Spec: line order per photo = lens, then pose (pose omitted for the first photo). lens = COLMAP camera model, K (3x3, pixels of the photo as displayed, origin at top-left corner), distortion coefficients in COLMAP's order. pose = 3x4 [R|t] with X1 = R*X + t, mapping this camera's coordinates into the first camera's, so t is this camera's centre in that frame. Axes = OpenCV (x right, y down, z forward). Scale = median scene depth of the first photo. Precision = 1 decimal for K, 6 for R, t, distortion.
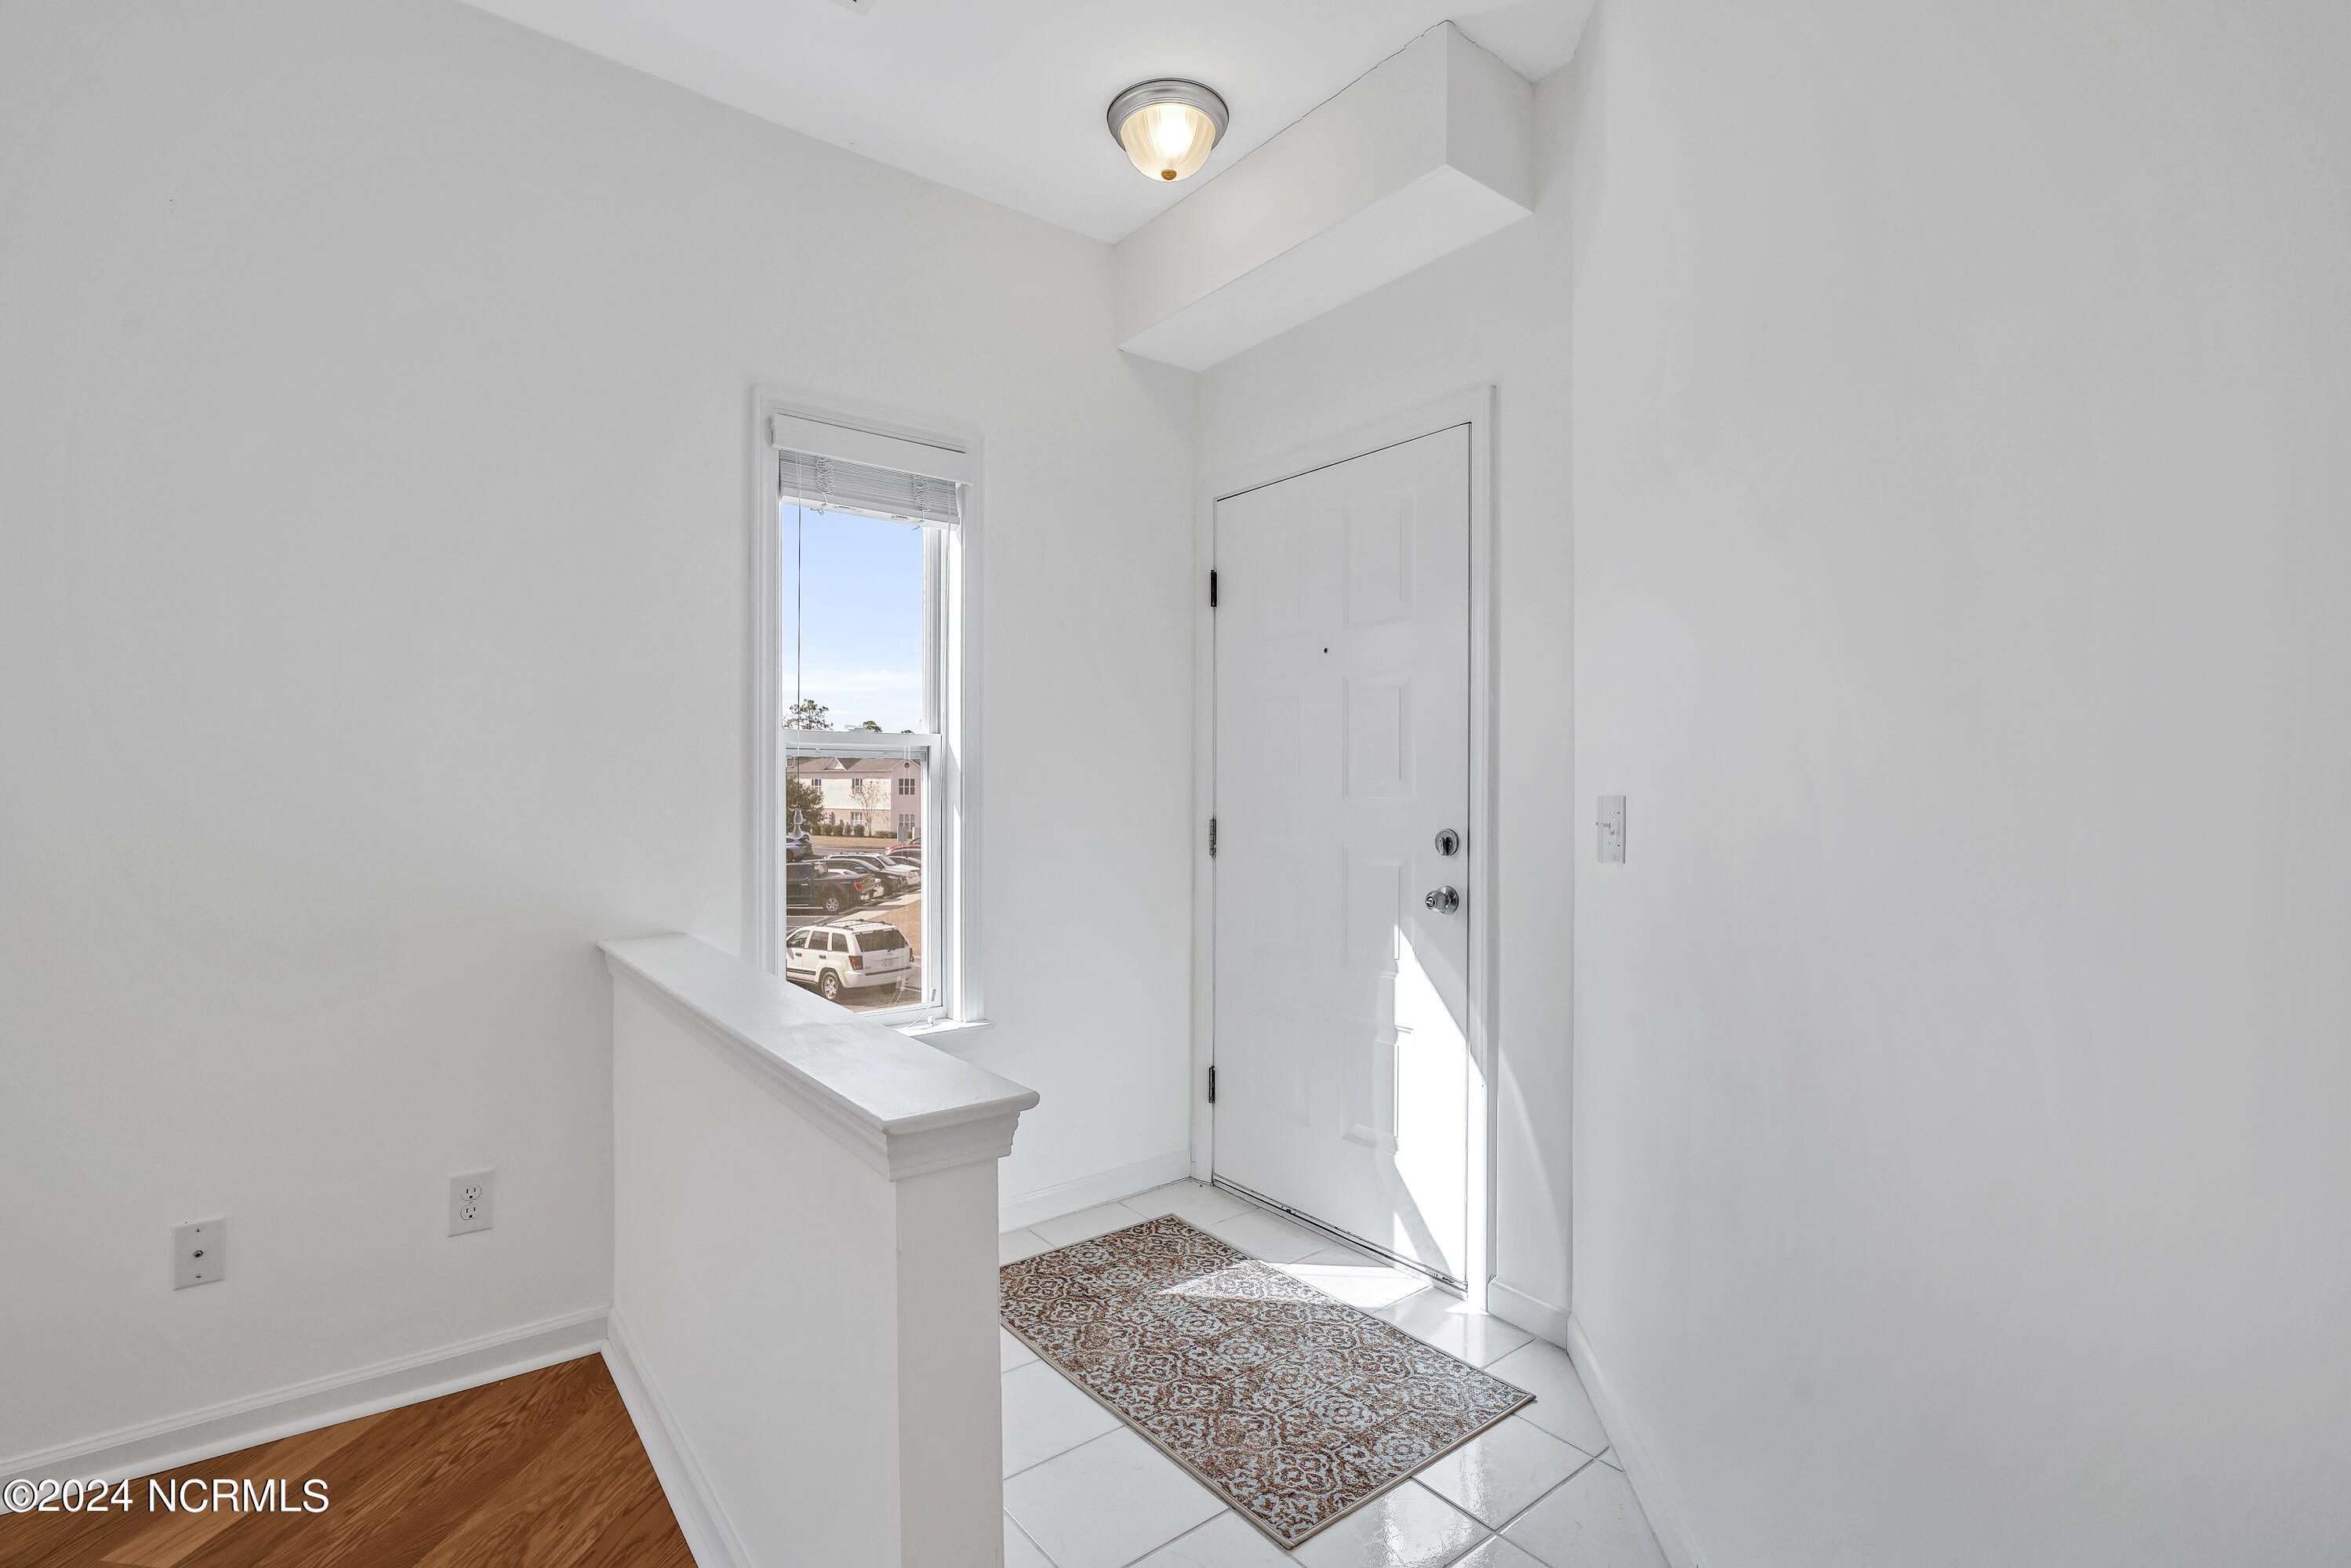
lens RADIAL K [[1072.8, 0, 1175.5], [0, 1072.8, 784.0], [0, 0, 1]] dist [-0.001769, 0.000094]
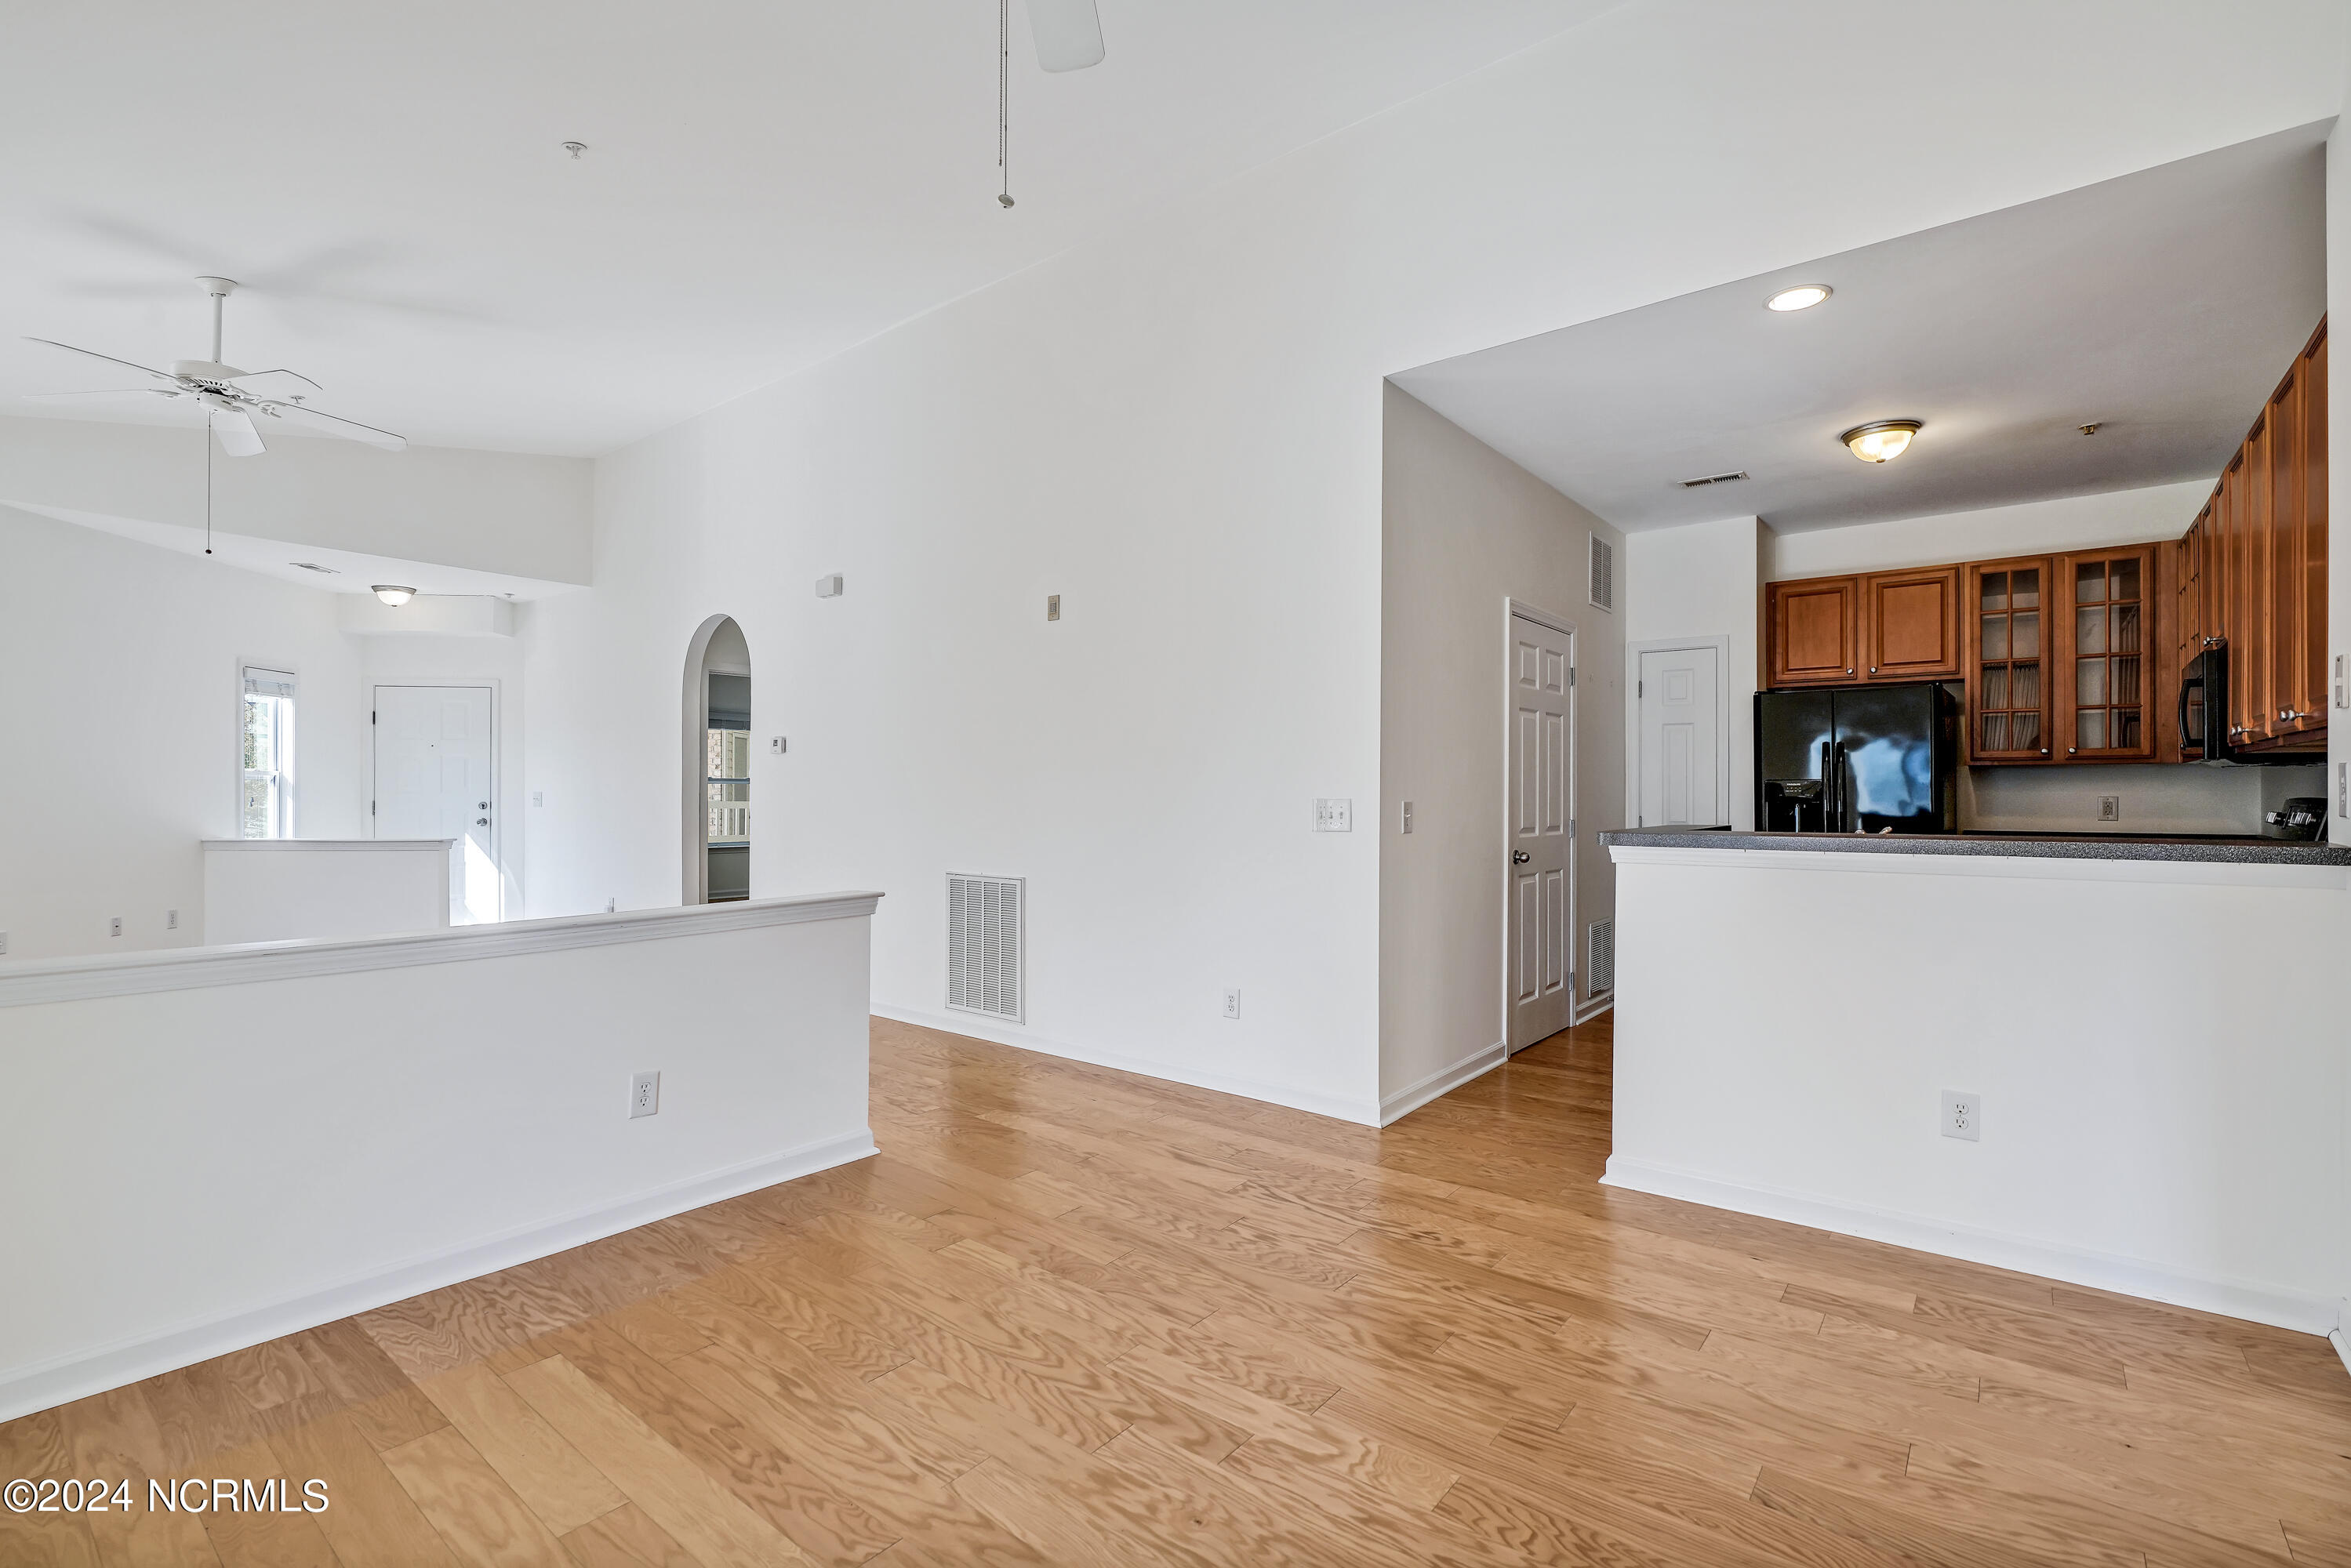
lens RADIAL K [[1061.9, 0, 1182.3], [0, 1061.9, 783.0], [0, 0, 1]] dist [-0.010217, 0.000427]
pose [[0.526002, 0.003491, 0.850476, -1.490207], [-0.006496, 0.999979, -0.000087, -0.034866], [-0.850459, -0.005479, 0.526014, -2.777118]]
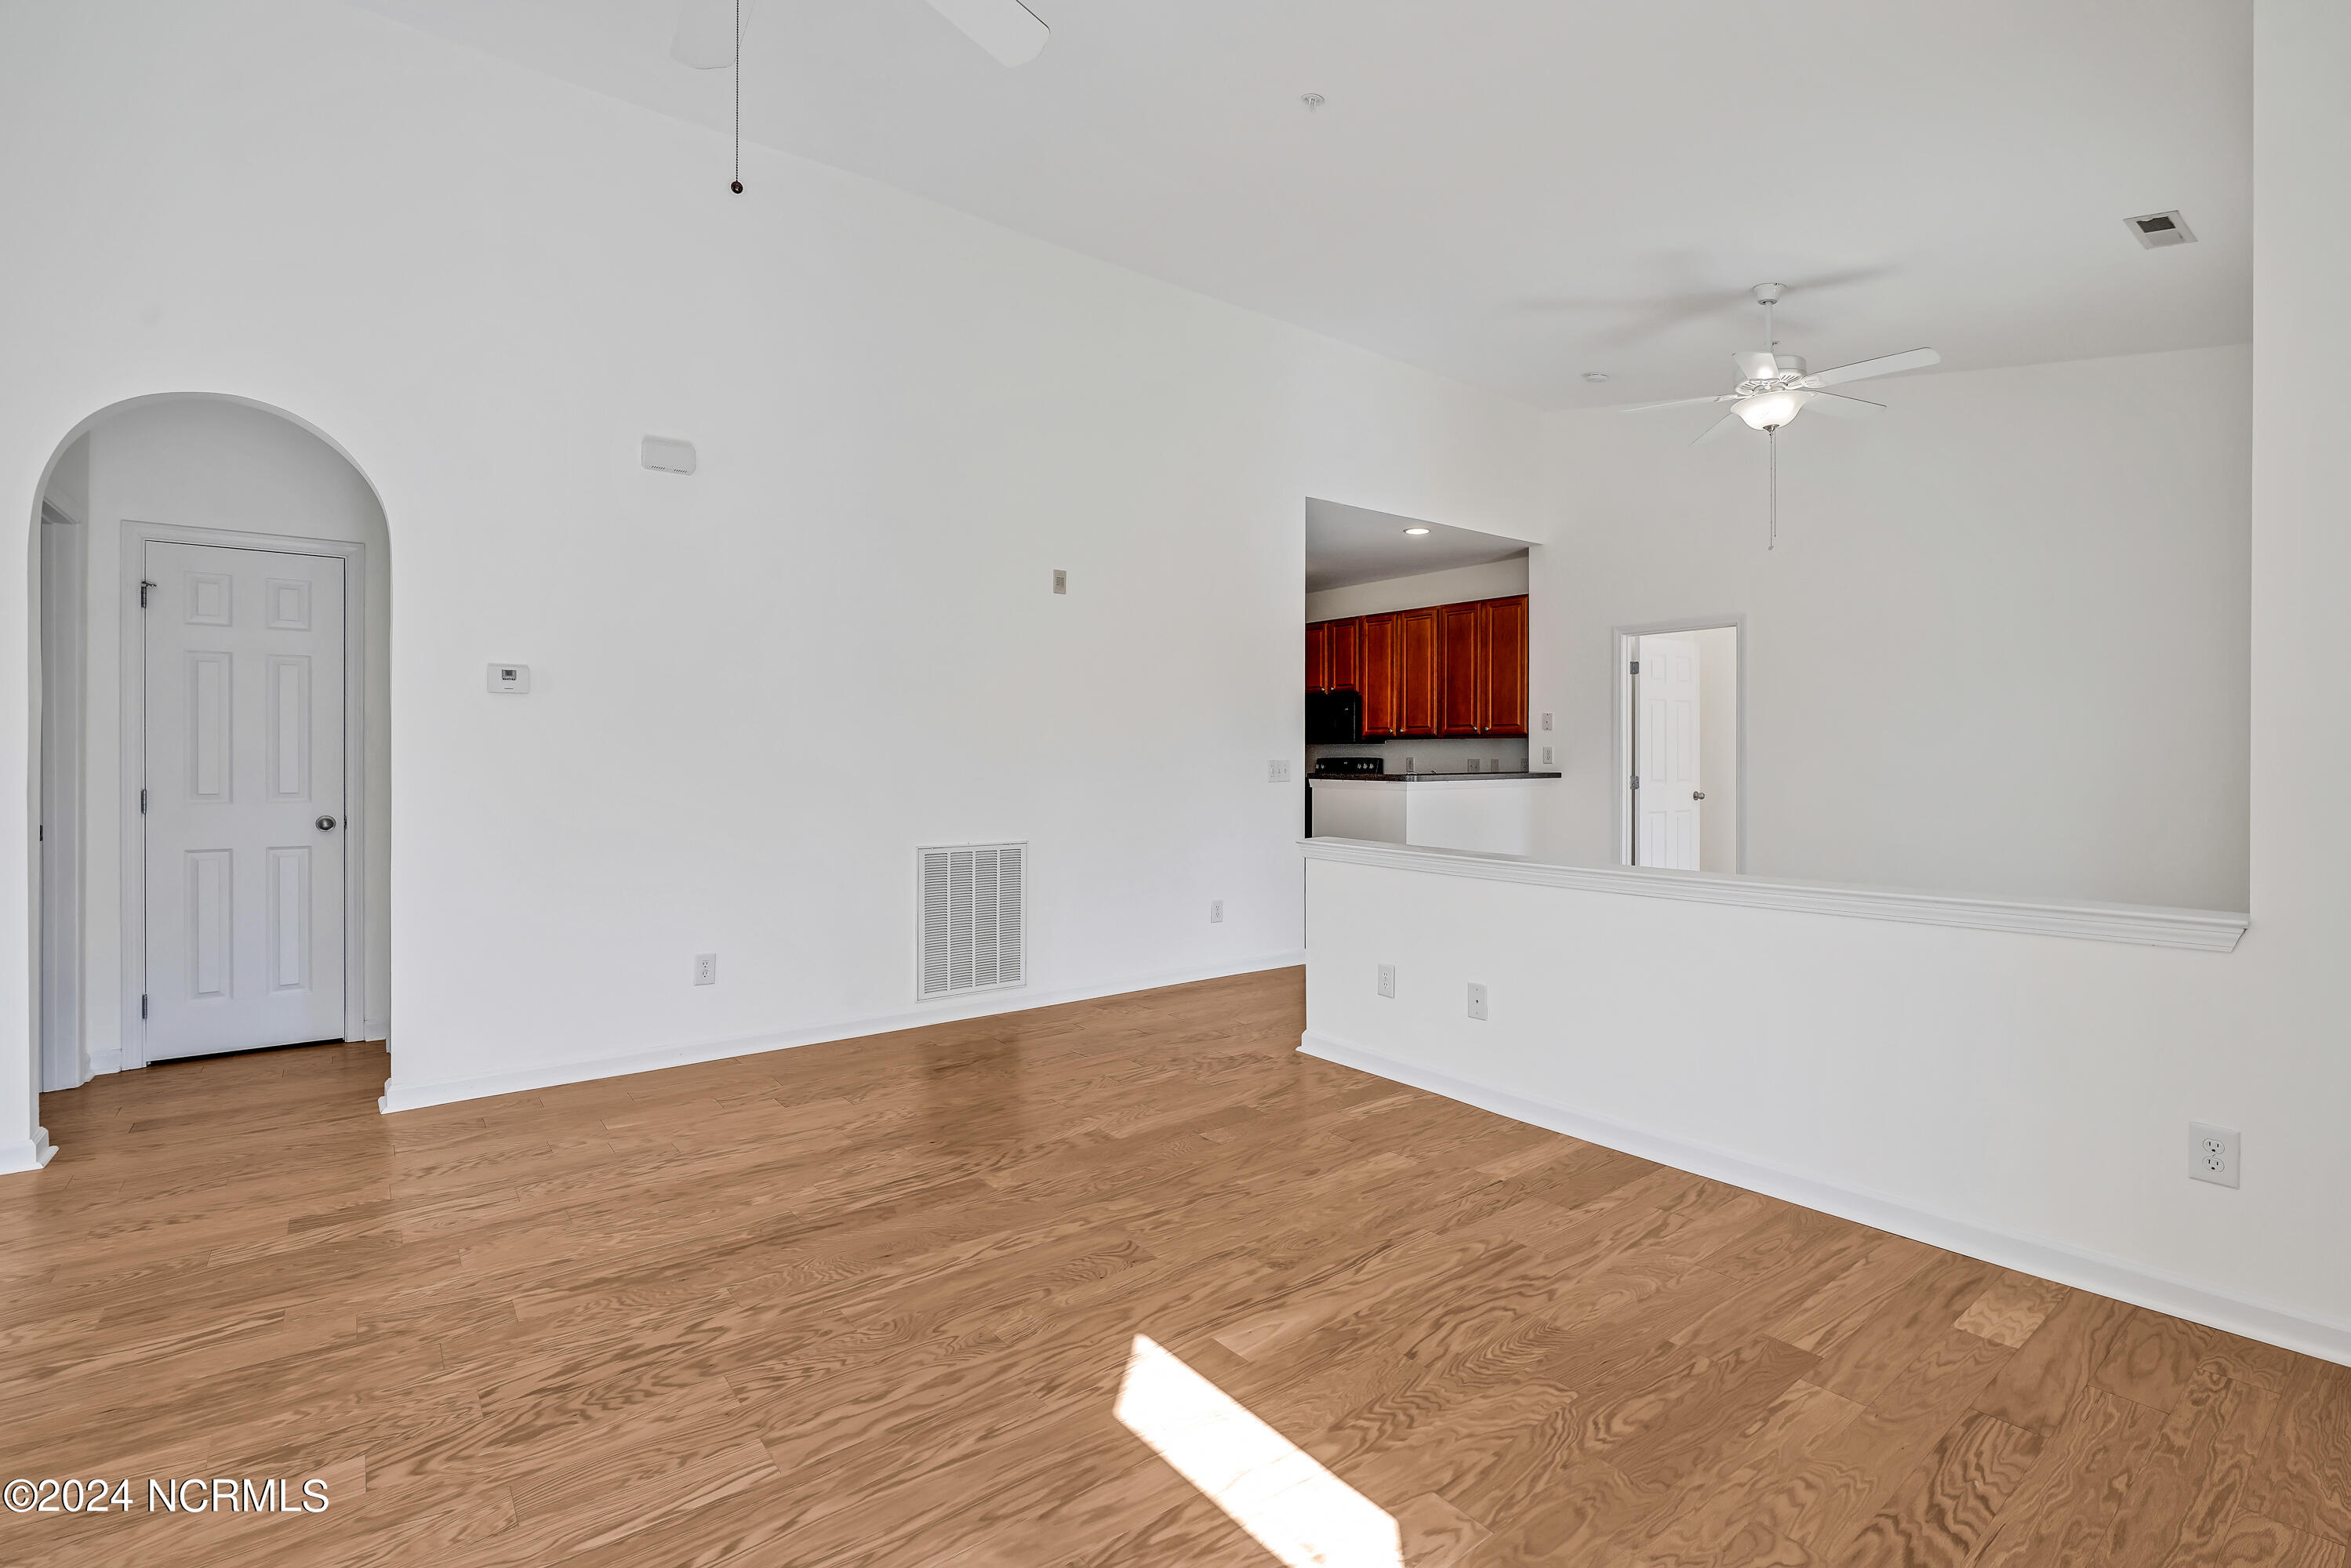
lens RADIAL K [[1076.2, 0, 1177.5], [0, 1076.2, 763.0], [0, 0, 1]] dist [-0.006929, 0.000970]
pose [[-0.704107, -0.012308, 0.709988, -1.602325], [-0.011758, 0.999915, 0.005674, -0.018756], [-0.709997, -0.004353, -0.704191, -0.231155]]
